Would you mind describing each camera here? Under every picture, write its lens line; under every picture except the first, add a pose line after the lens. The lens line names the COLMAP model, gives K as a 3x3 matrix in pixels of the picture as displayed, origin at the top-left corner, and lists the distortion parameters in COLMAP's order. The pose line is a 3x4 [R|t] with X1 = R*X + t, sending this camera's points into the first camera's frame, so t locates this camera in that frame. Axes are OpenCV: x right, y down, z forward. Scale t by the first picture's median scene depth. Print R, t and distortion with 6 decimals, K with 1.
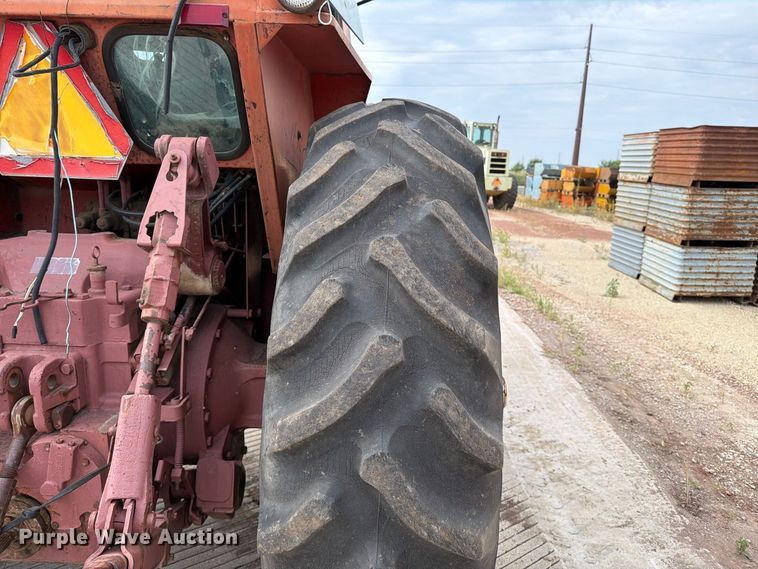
lens RADIAL K [[547.7, 0, 387.0], [0, 547.7, 283.4], [0, 0, 1]] dist [-0.001086, -0.001394]
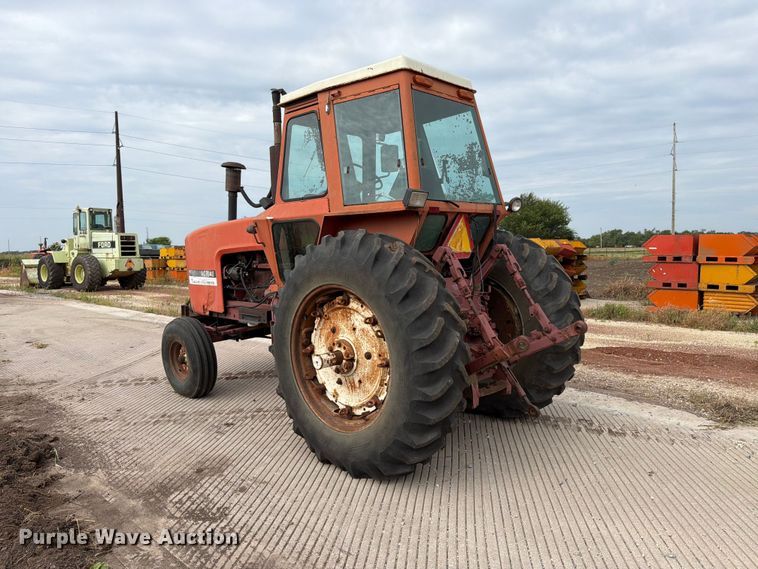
lens RADIAL K [[544.1, 0, 376.0], [0, 544.1, 288.9], [0, 0, 1]] dist [0.005882, -0.002868]
pose [[0.689254, -0.109100, 0.716259, -0.640154], [0.197723, 0.979396, -0.041088, 0.002399], [-0.697019, 0.169941, 0.696624, -0.163998]]
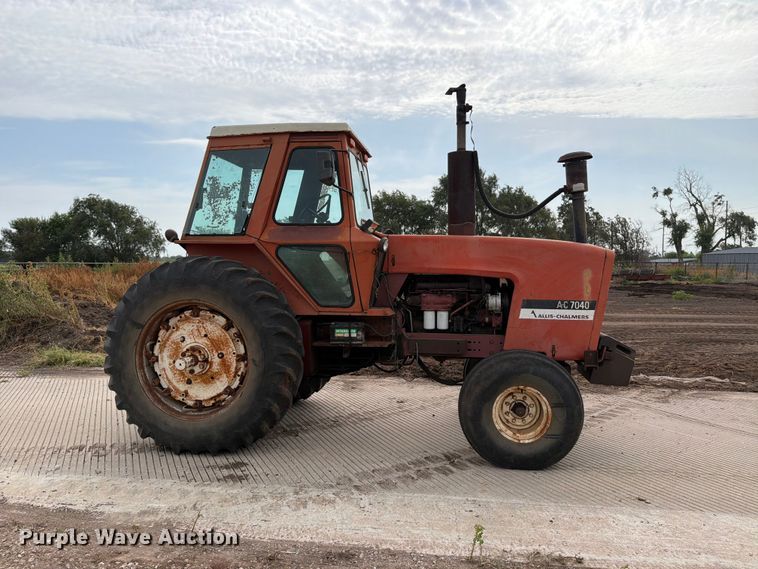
lens RADIAL K [[530.4, 0, 379.6], [0, 530.4, 288.9], [0, 0, 1]] dist [-0.003986, -0.002857]
pose [[-0.152454, 0.002353, -0.988308, 0.645731], [-0.215942, 0.975756, 0.035634, -0.110538], [0.964431, 0.218849, -0.148250, 0.565424]]
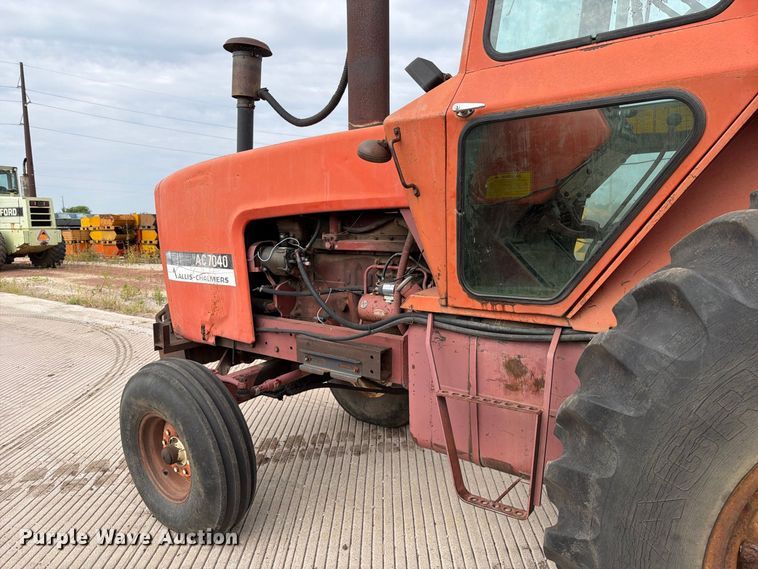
lens RADIAL K [[545.6, 0, 367.4], [0, 545.6, 294.9], [0, 0, 1]] dist [0.003646, -0.004268]
pose [[0.607885, -0.159436, 0.777853, -0.446423], [0.204533, 0.978016, 0.040622, -0.082046], [-0.767230, 0.134403, 0.627132, 0.302046]]
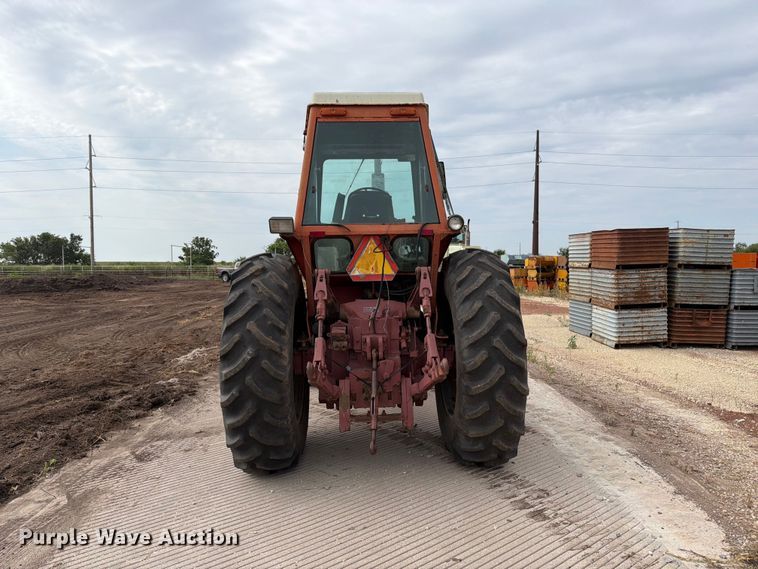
lens RADIAL K [[539.3, 0, 379.0], [0, 539.3, 284.5], [0, 0, 1]] dist [0.070623, -0.106006]
pose [[0.997630, -0.055615, 0.040519, -0.139620], [0.061688, 0.983756, -0.168580, 0.069901], [-0.030485, 0.170680, 0.984855, -0.407473]]
